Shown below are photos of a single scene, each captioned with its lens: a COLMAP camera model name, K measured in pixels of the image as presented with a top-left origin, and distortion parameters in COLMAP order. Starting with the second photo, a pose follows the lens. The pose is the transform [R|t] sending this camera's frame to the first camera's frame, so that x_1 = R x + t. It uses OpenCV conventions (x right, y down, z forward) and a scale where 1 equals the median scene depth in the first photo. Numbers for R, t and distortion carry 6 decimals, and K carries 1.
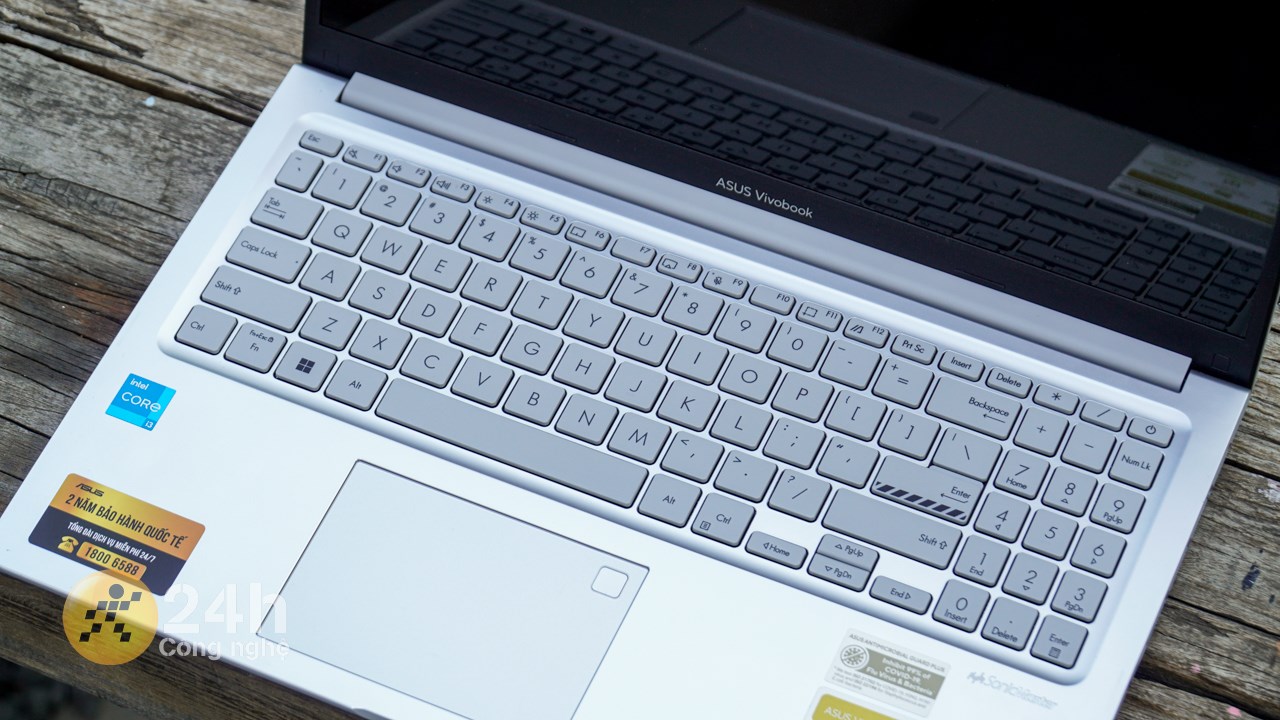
lens RADIAL K [[3429.0, 0, 640.0], [0, 3429.0, 360.0], [0, 0, 1]] dist [-0.354623, 0.119393]
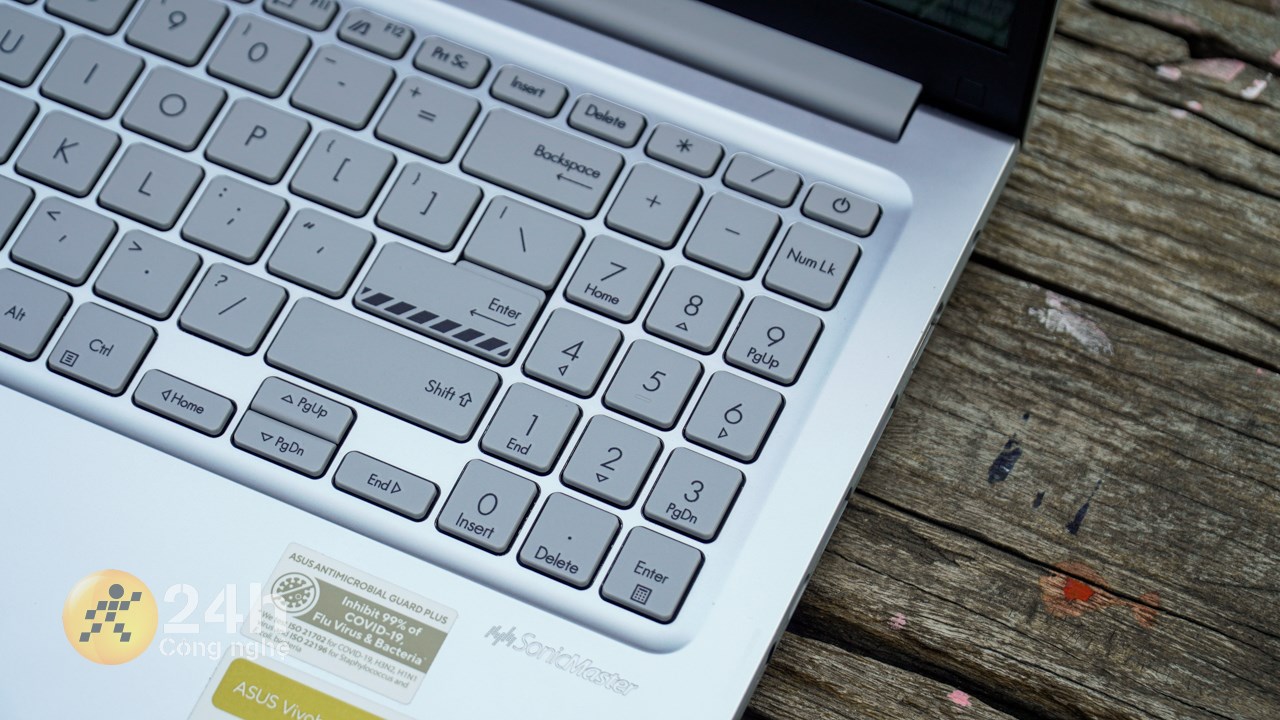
lens RADIAL K [[3582.8, 0, 640.0], [0, 3582.8, 360.0], [0, 0, 1]] dist [-0.409732, 0.500291]
pose [[0.999878, 0.014633, -0.005406, 0.121074], [-0.014107, 0.996106, 0.087032, -0.006294], [0.006658, -0.086945, 0.996191, 0.387807]]
